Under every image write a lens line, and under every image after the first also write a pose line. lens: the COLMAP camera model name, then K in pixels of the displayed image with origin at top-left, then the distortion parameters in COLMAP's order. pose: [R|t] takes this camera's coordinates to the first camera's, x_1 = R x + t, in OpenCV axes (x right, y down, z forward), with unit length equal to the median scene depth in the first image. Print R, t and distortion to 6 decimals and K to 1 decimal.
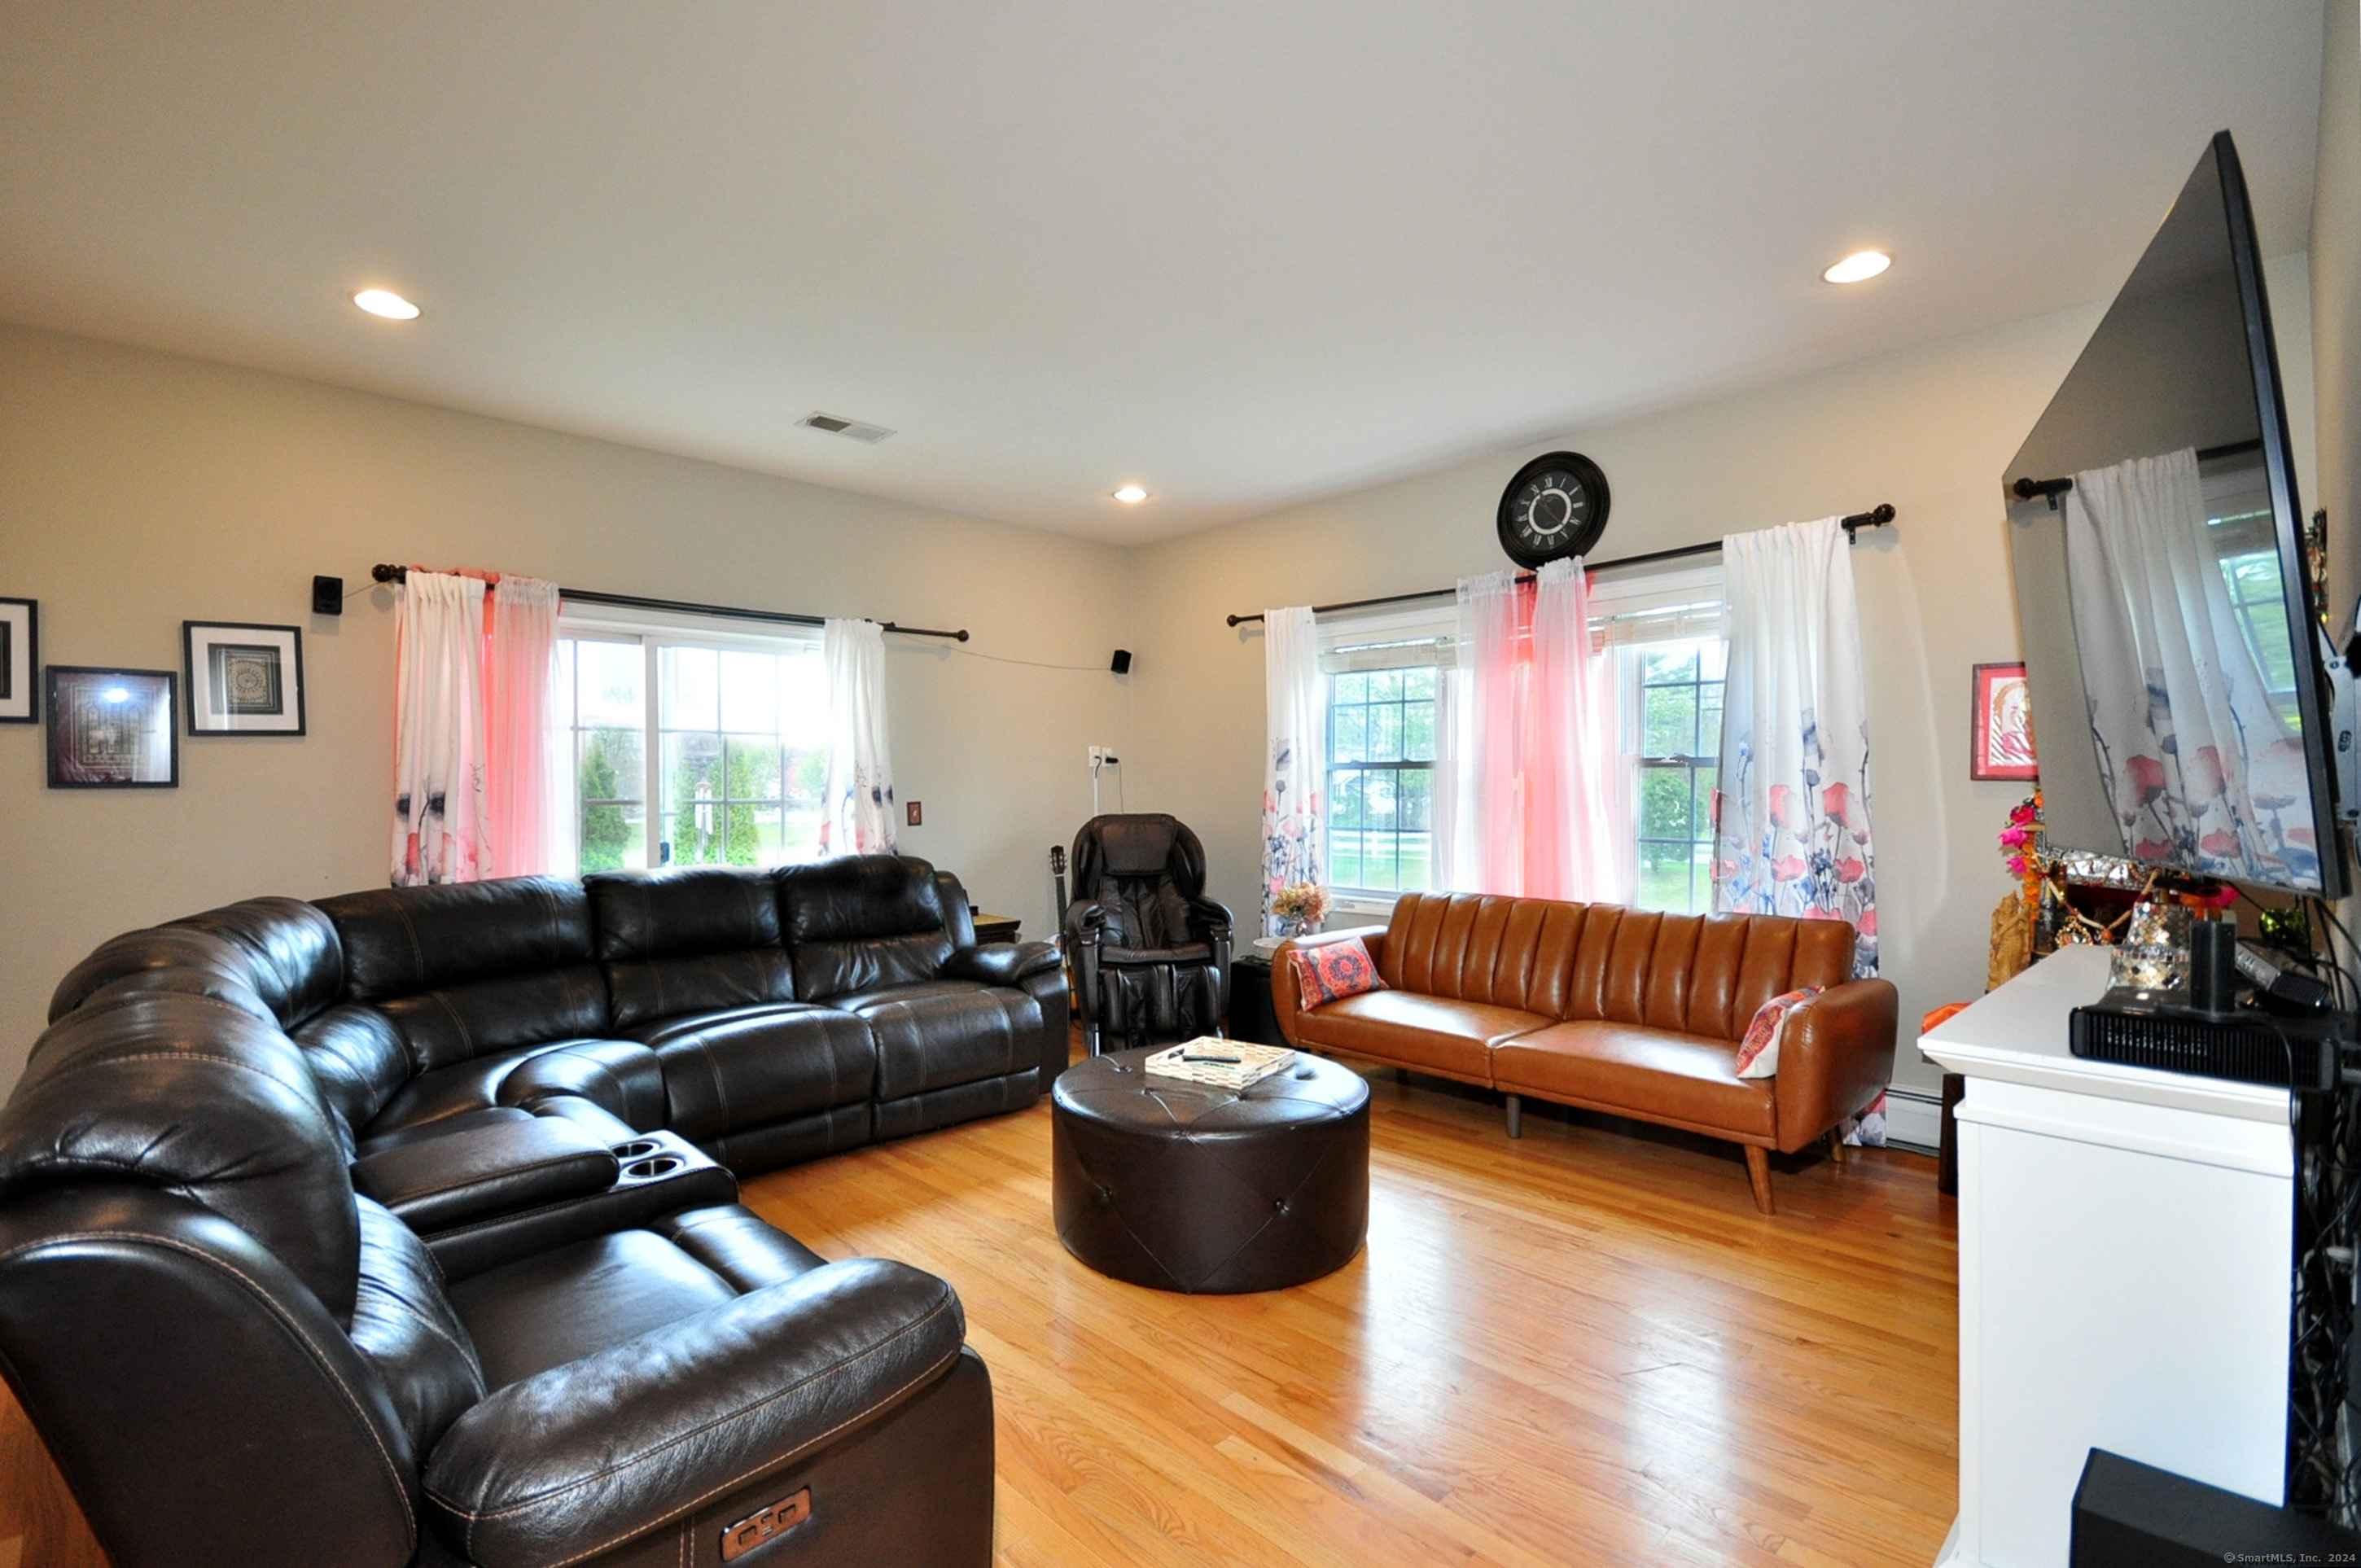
lens RADIAL K [[1068.5, 0, 1164.8], [0, 1068.5, 783.2], [0, 0, 1]] dist [0.002149, 0.000017]
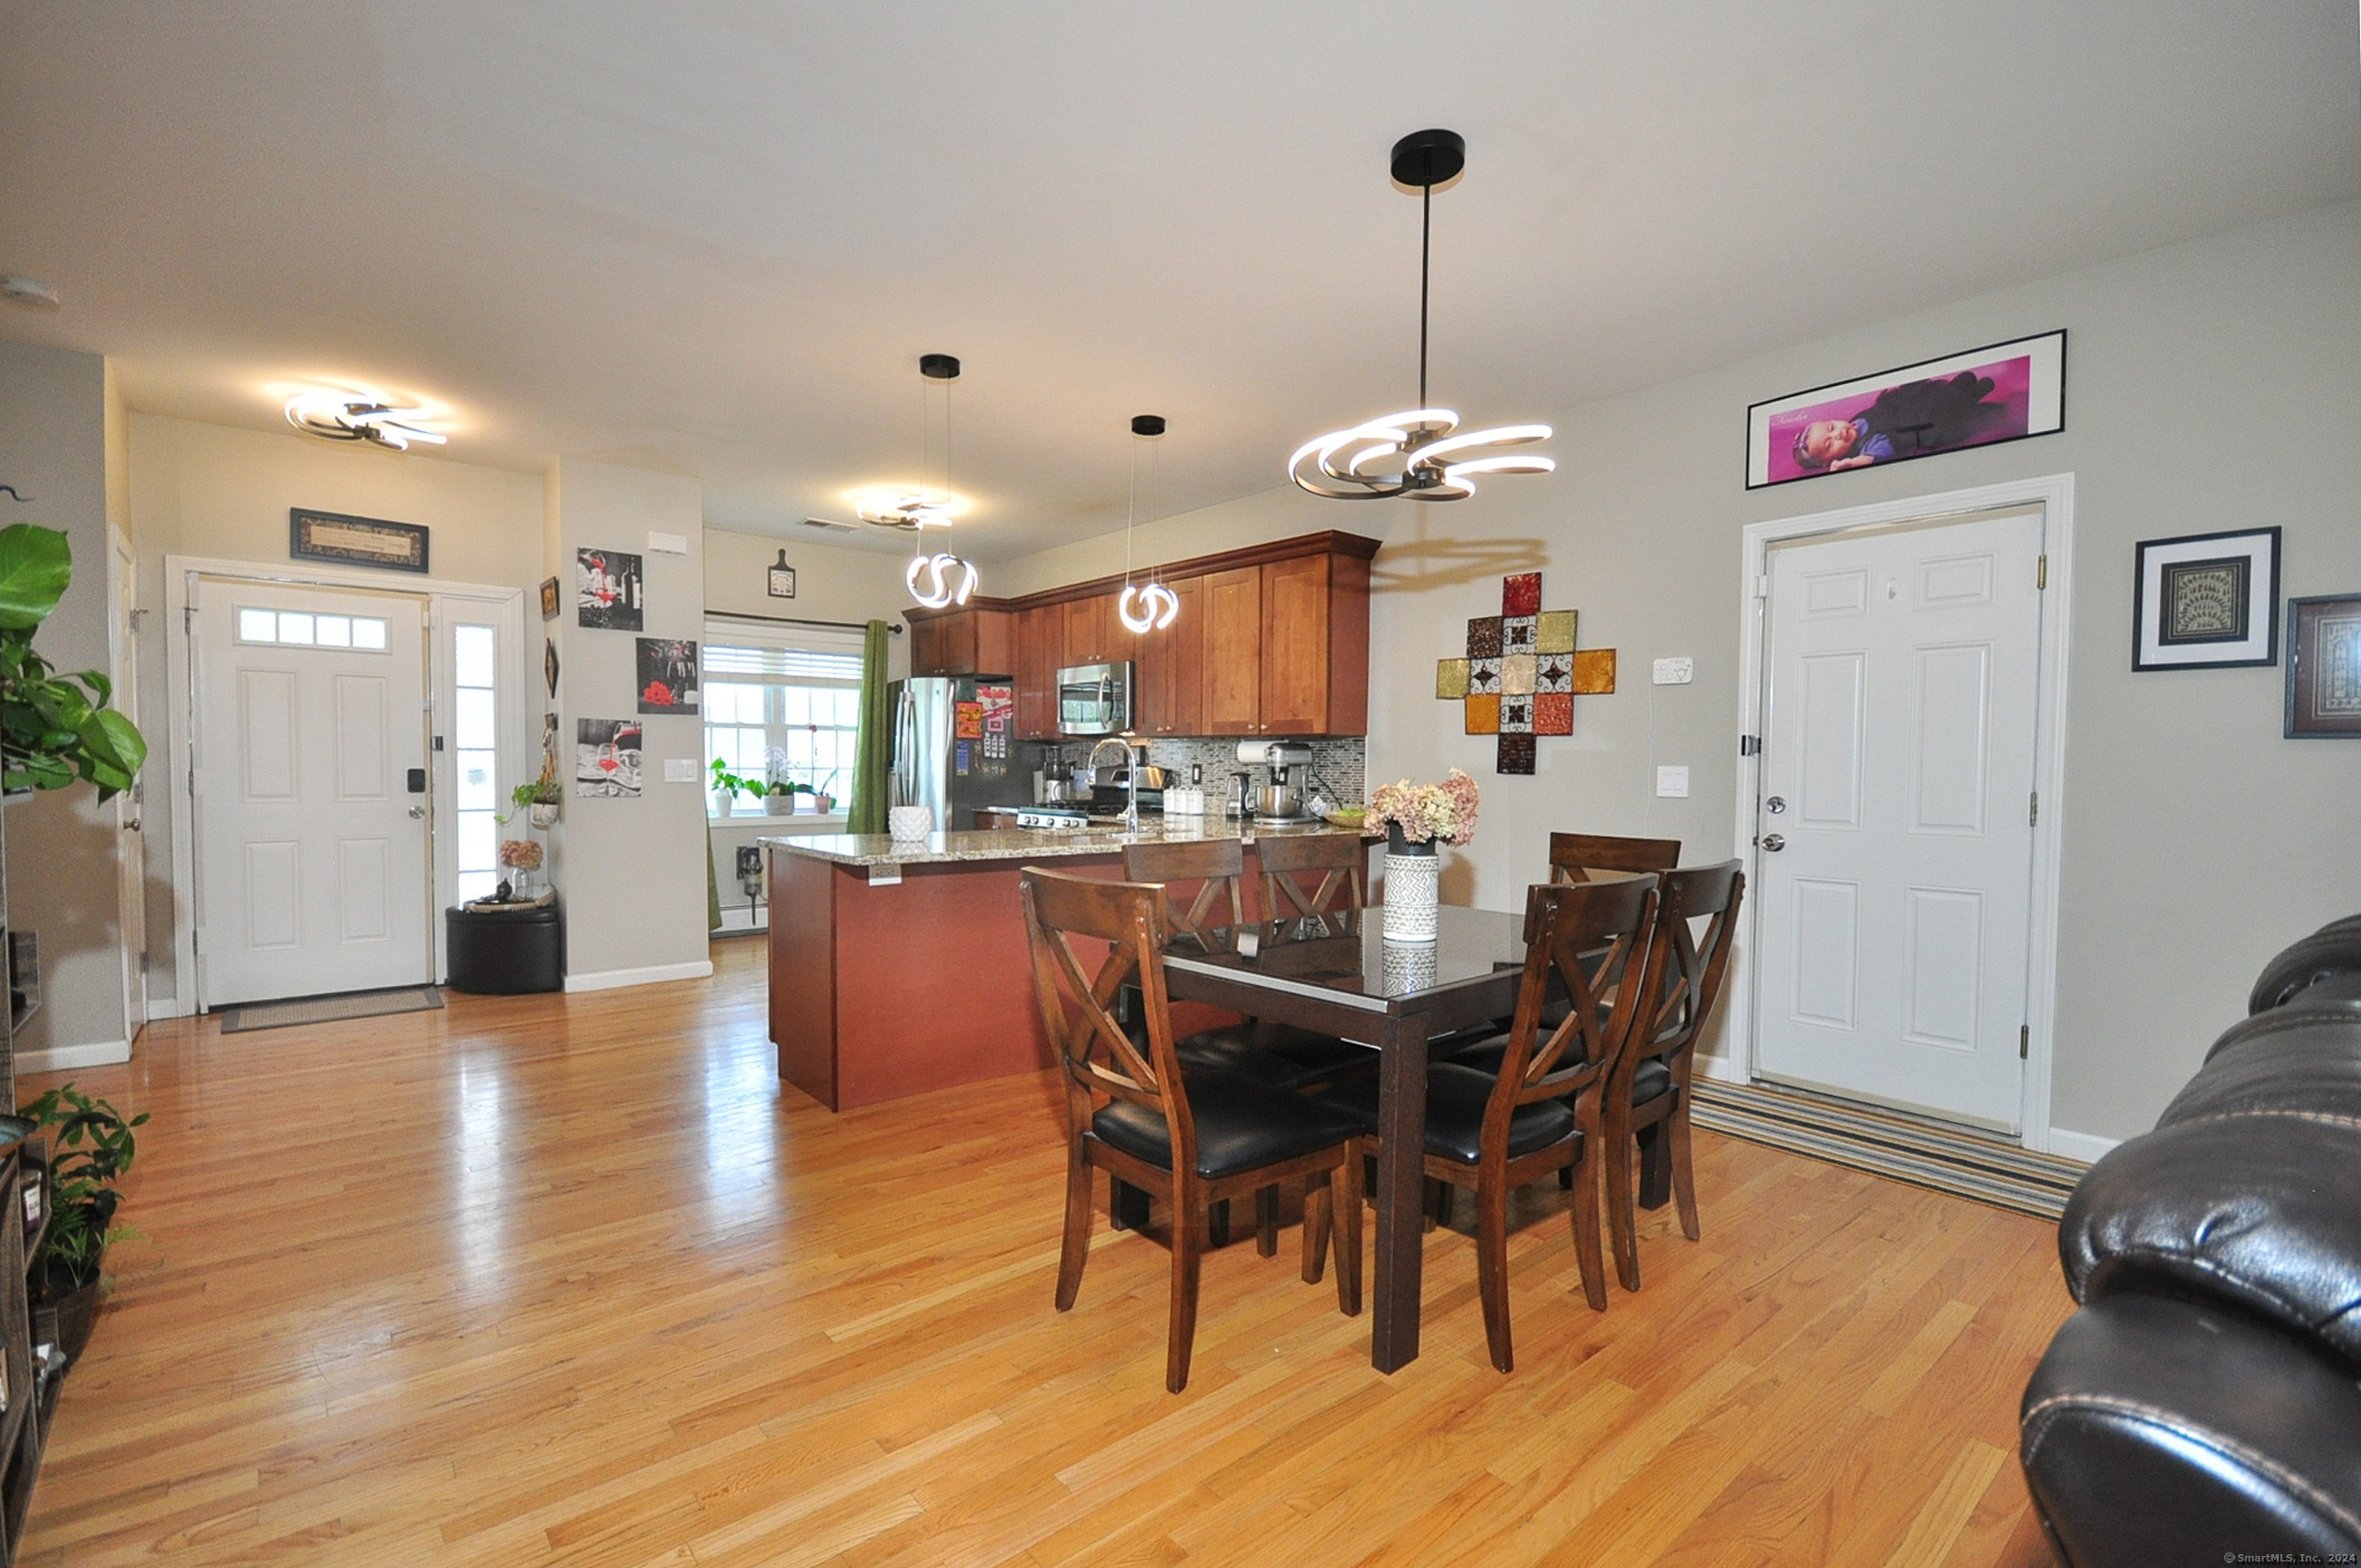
lens RADIAL K [[1068.5, 0, 1168.5], [0, 1068.5, 786.0], [0, 0, 1]] dist [0.002149, 0.000017]
pose [[-0.049531, 0.037289, -0.998076, -0.110334], [-0.002875, 0.999293, 0.037477, 0.014701], [0.998768, 0.004726, -0.049389, 0.121584]]
